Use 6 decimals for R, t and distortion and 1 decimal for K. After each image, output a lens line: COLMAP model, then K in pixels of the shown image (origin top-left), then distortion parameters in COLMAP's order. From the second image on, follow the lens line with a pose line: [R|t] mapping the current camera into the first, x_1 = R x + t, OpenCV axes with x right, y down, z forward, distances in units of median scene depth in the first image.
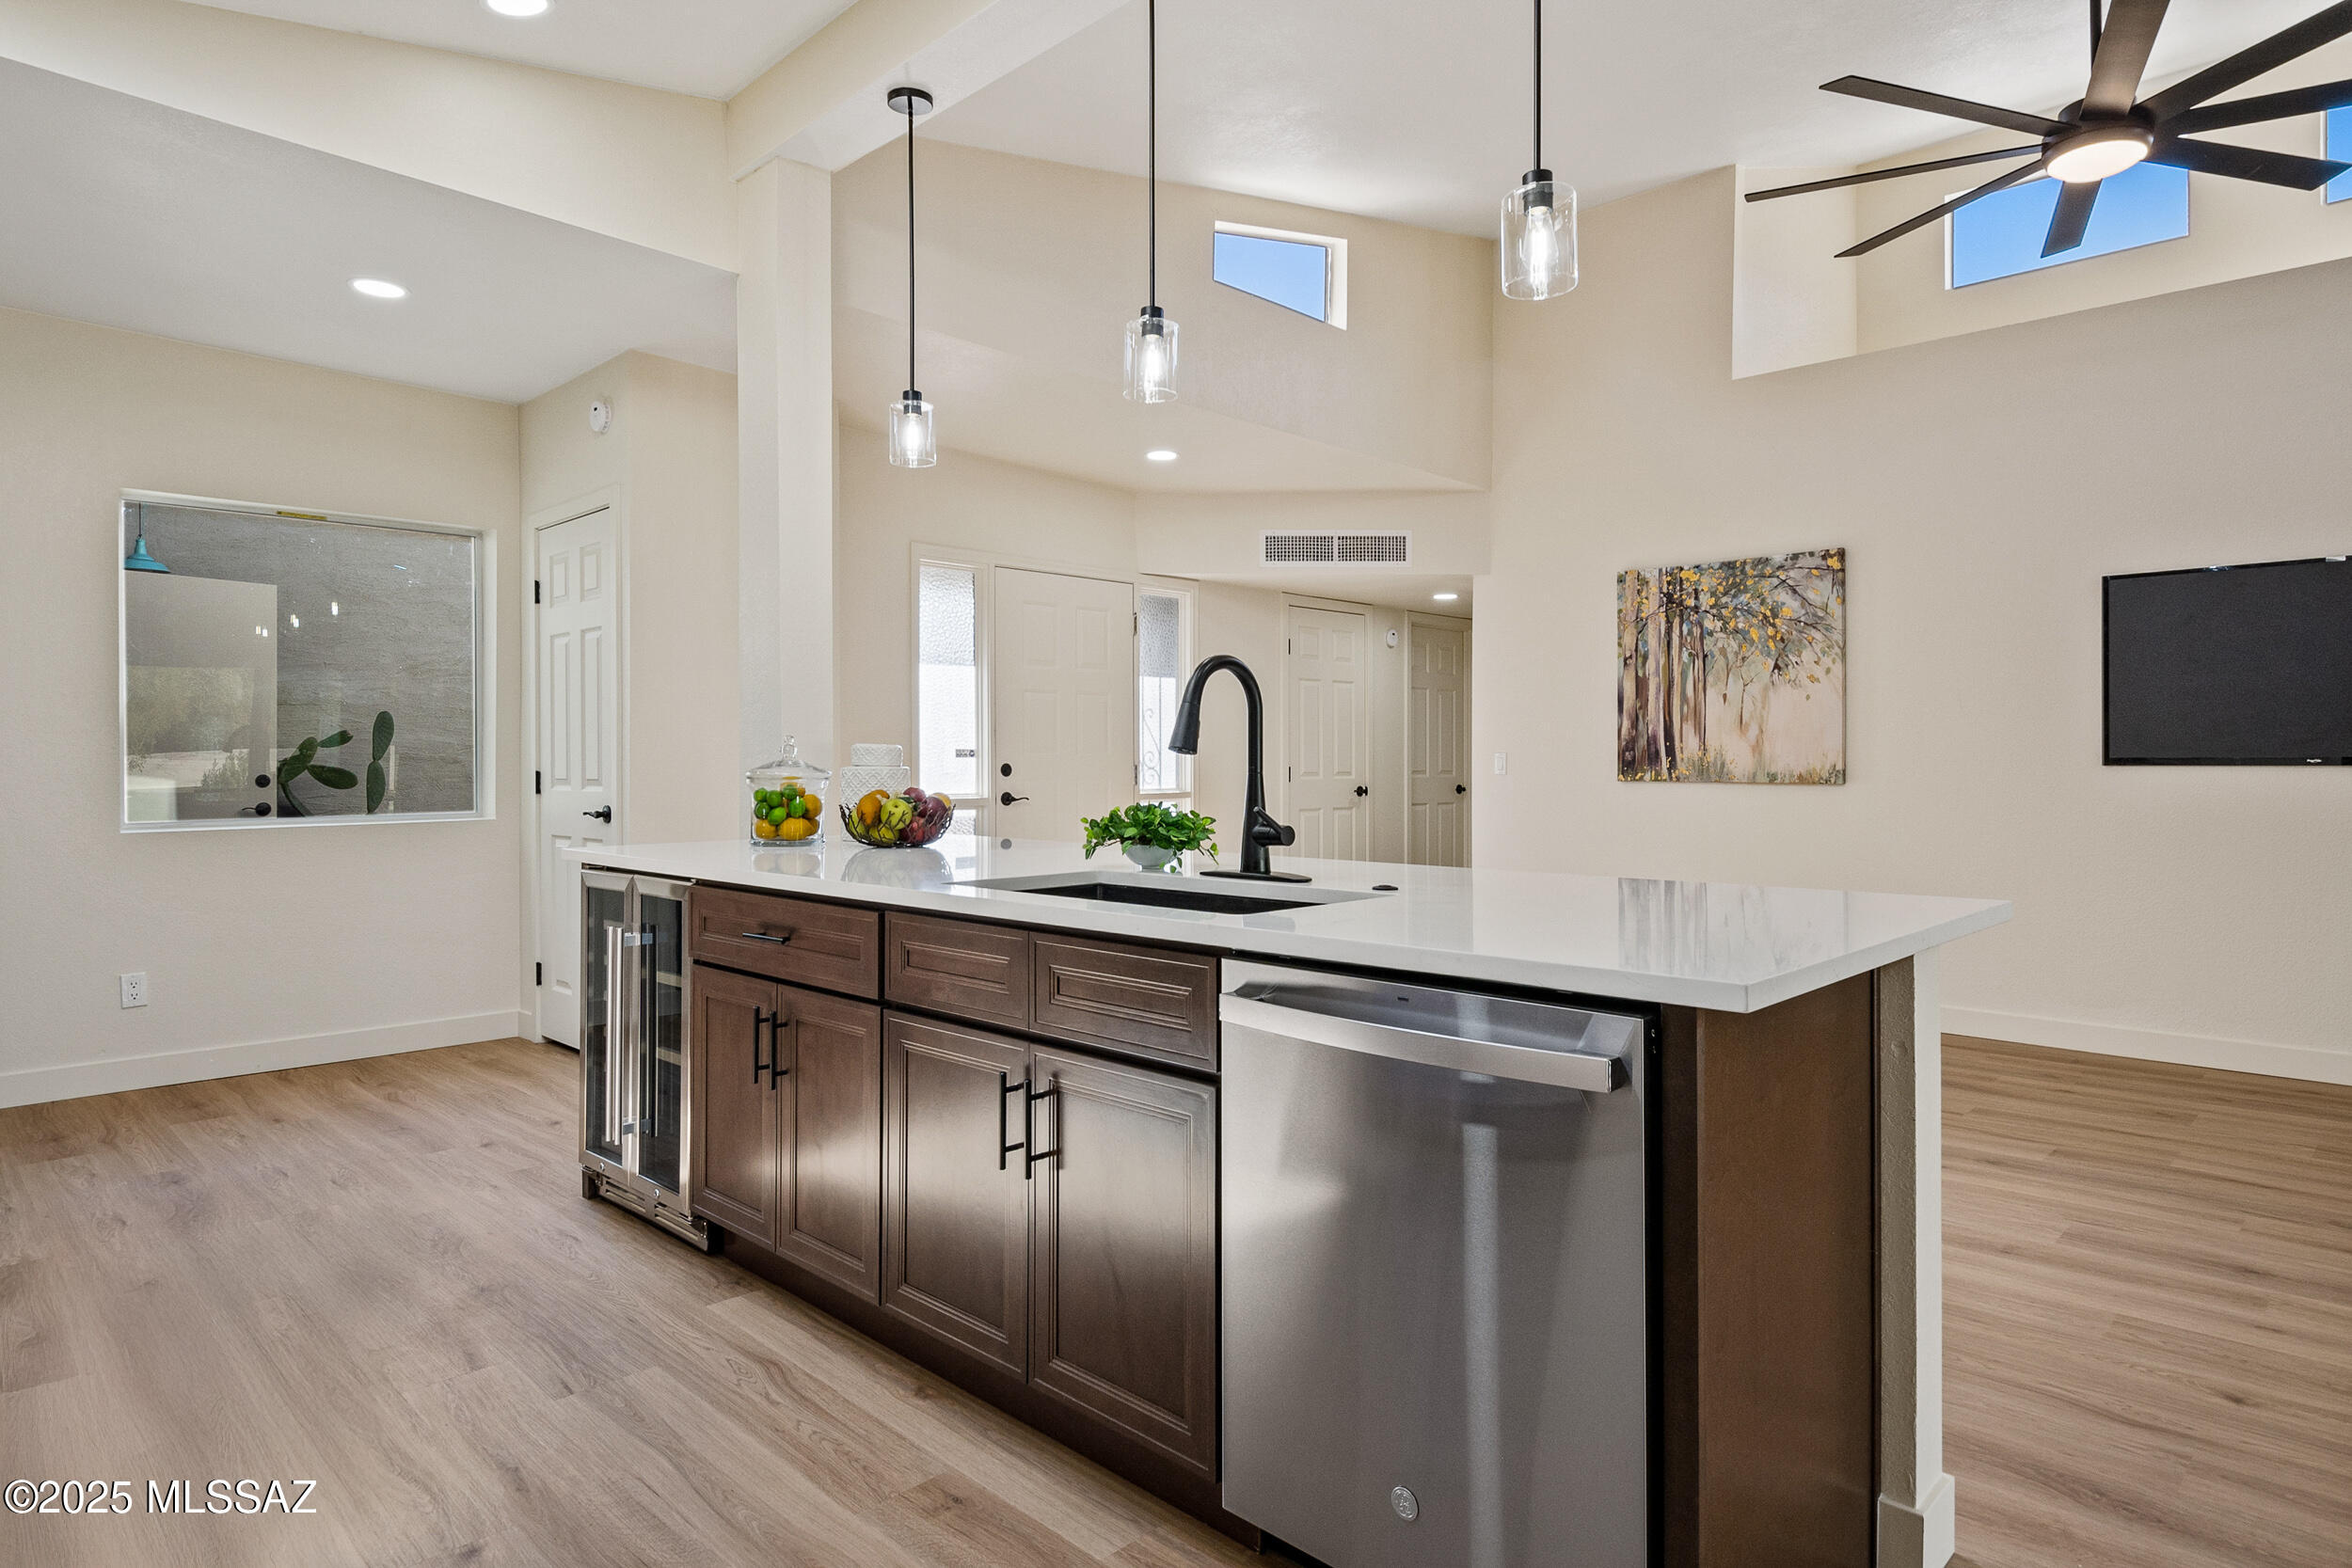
lens RADIAL K [[1307.3, 0, 1177.3], [0, 1307.3, 761.0], [0, 0, 1]] dist [0.006882, -0.000287]
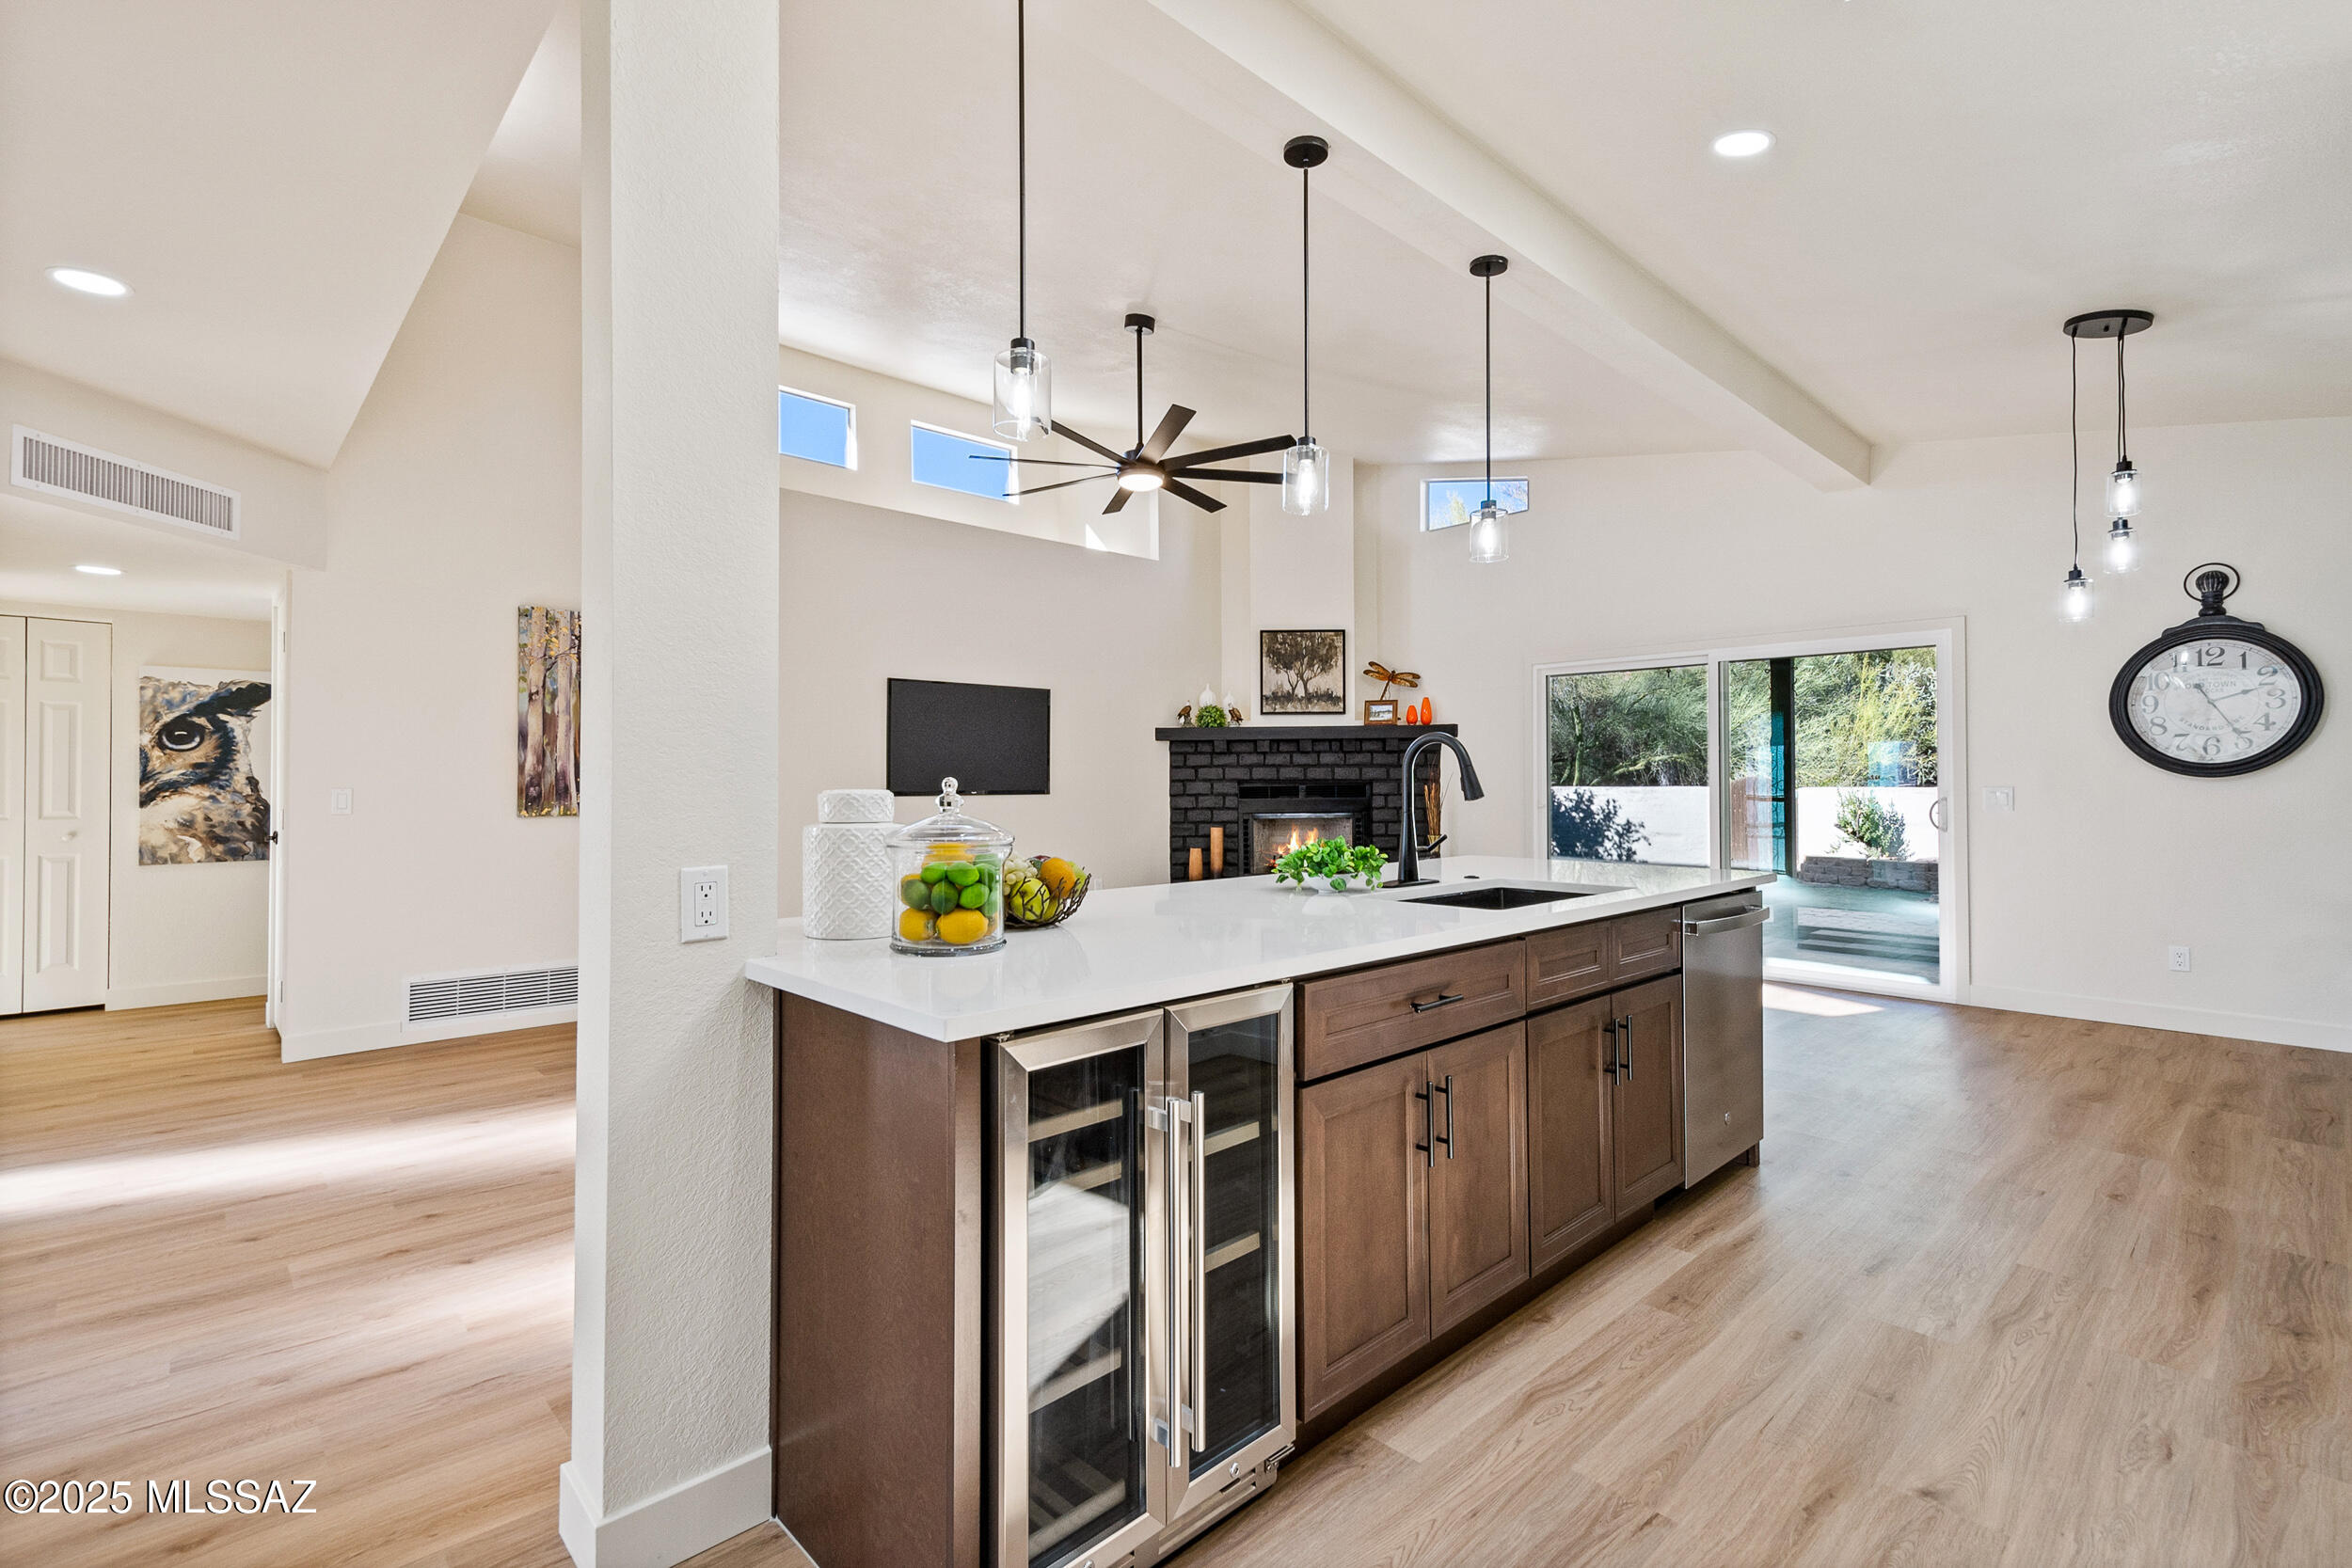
lens RADIAL K [[1067.2, 0, 1167.2], [0, 1067.2, 765.2], [0, 0, 1]] dist [0.022548, -0.010665]
pose [[0.043276, 0.016776, 0.998922, -0.486310], [0.000422, 0.999859, -0.016810, -0.010541], [-0.999063, 0.001149, 0.043263, 0.514865]]
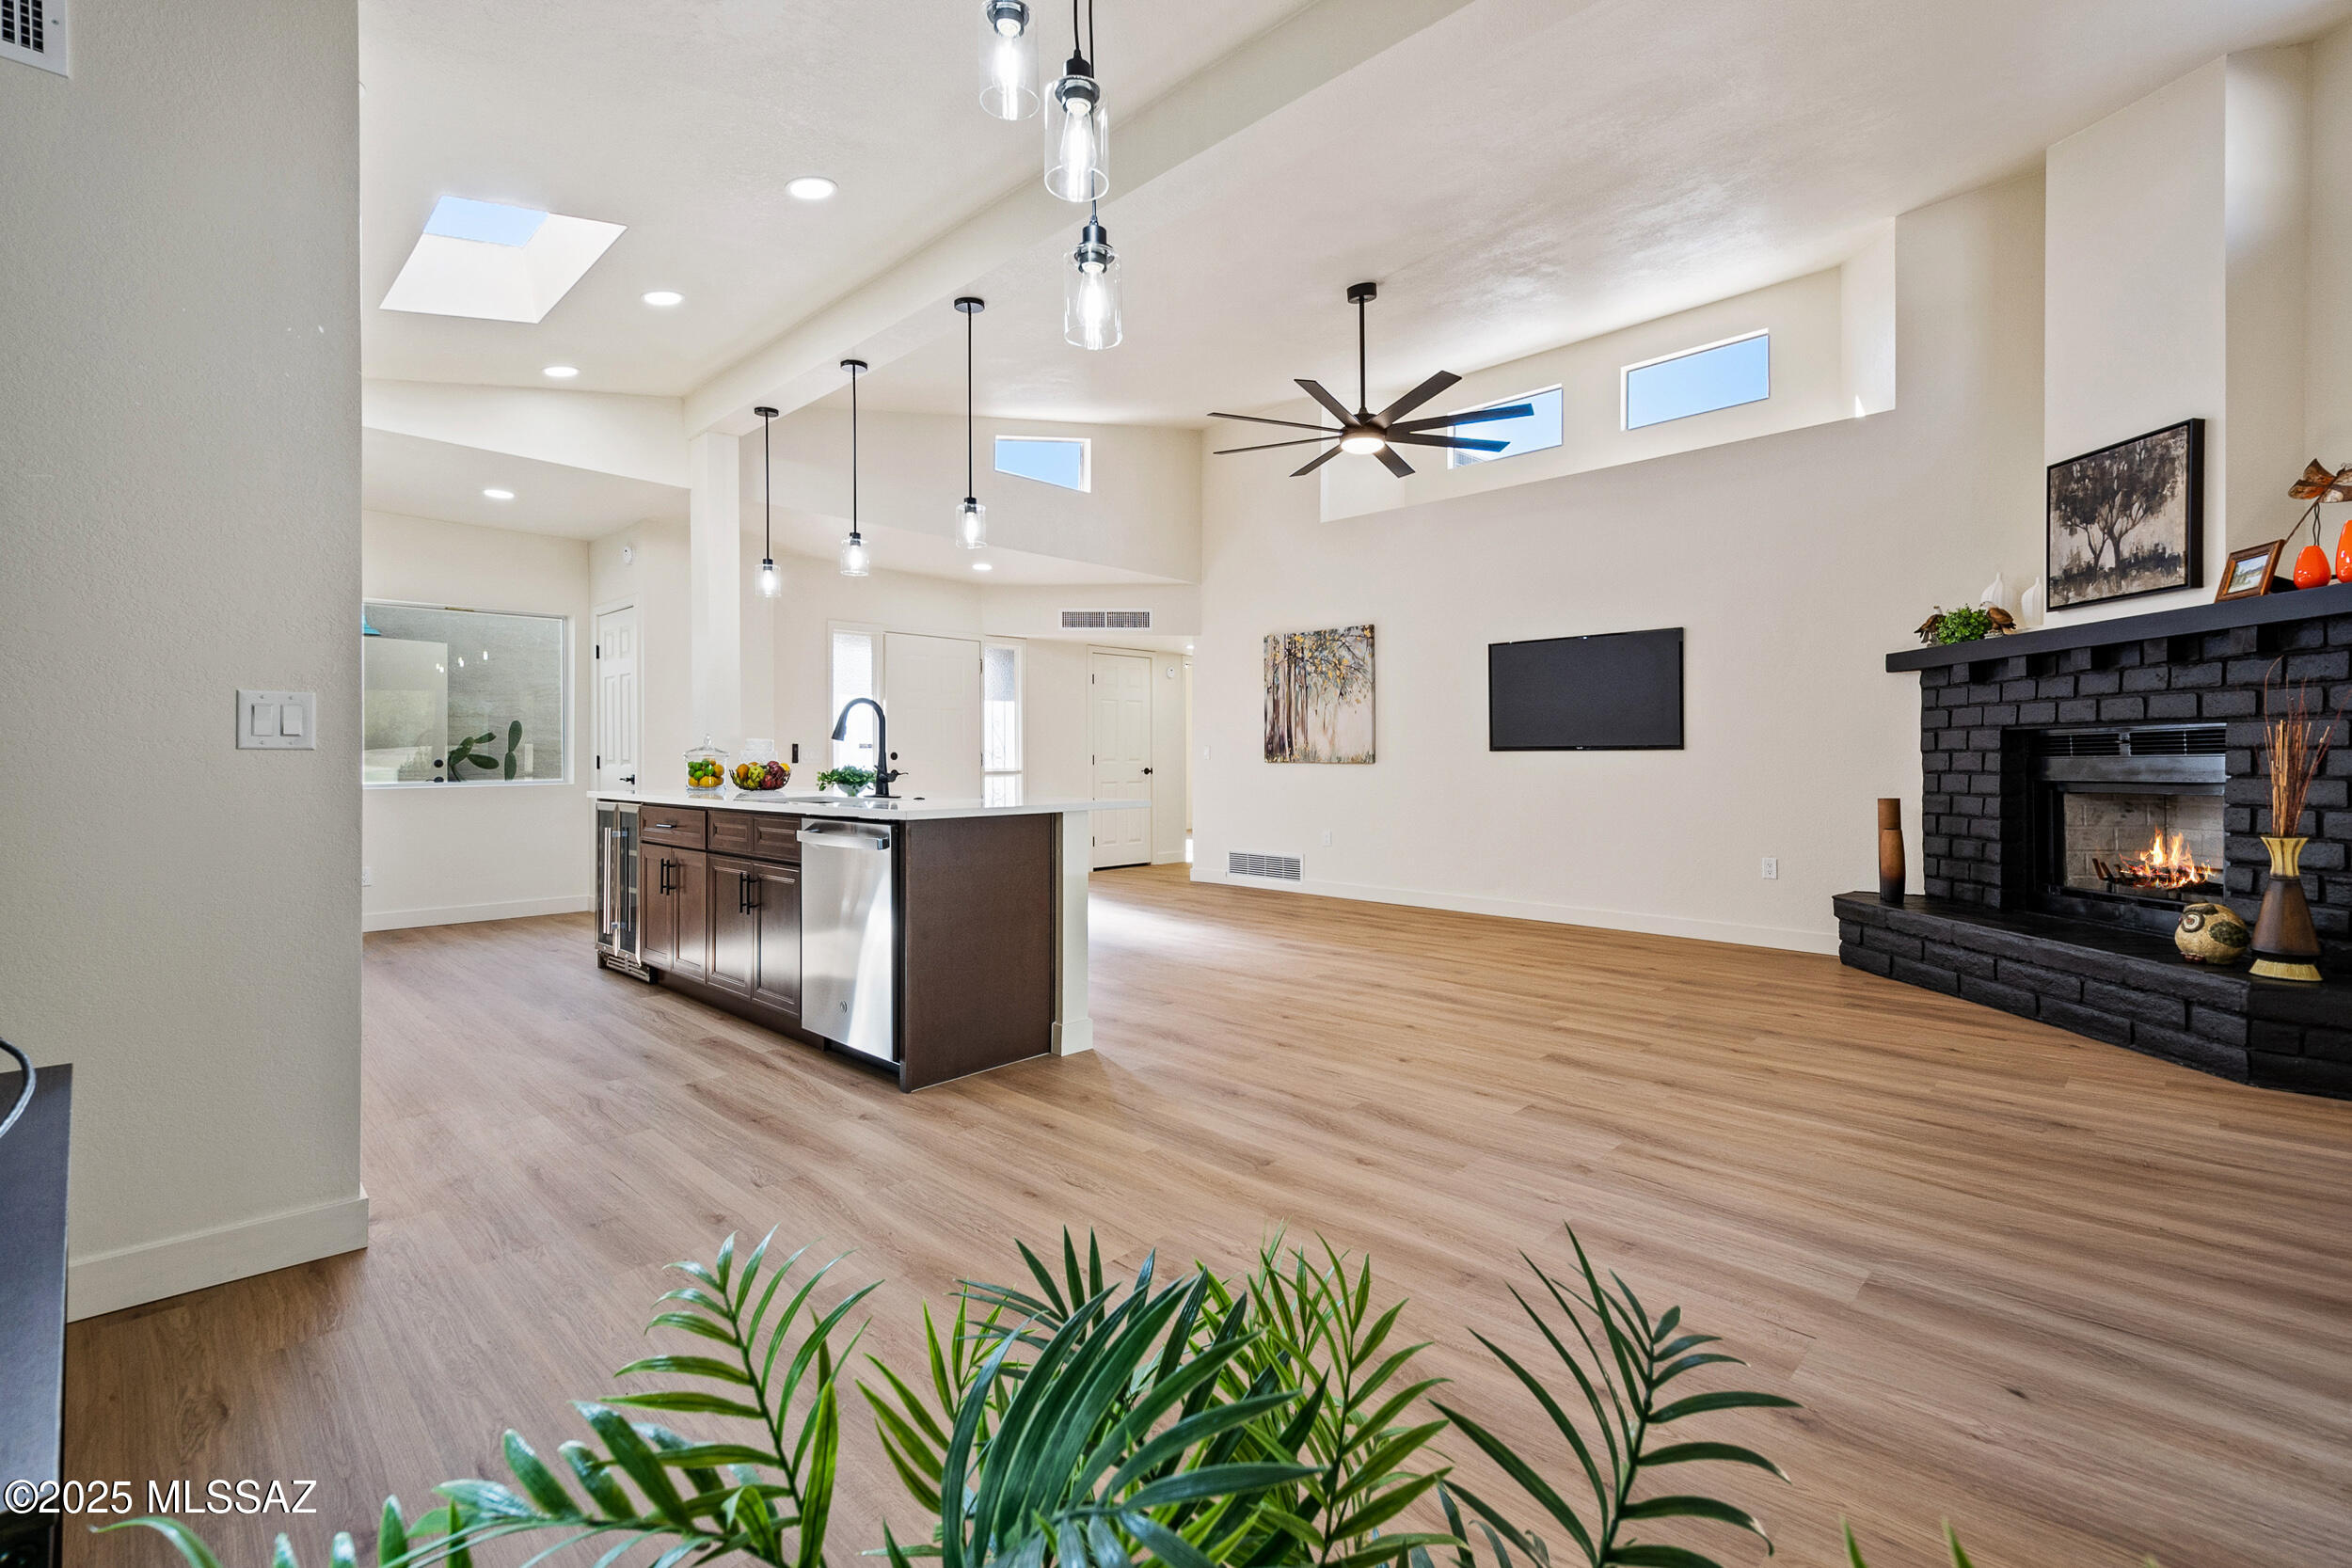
lens RADIAL K [[1036.3, 0, 1178.7], [0, 1036.3, 757.2], [0, 0, 1]] dist [0.014908, -0.000106]
pose [[0.999993, -0.001242, 0.003556, 0.240890], [0.001243, 0.999999, -0.000118, 0.009426], [-0.003556, 0.000122, 0.999994, -0.332701]]
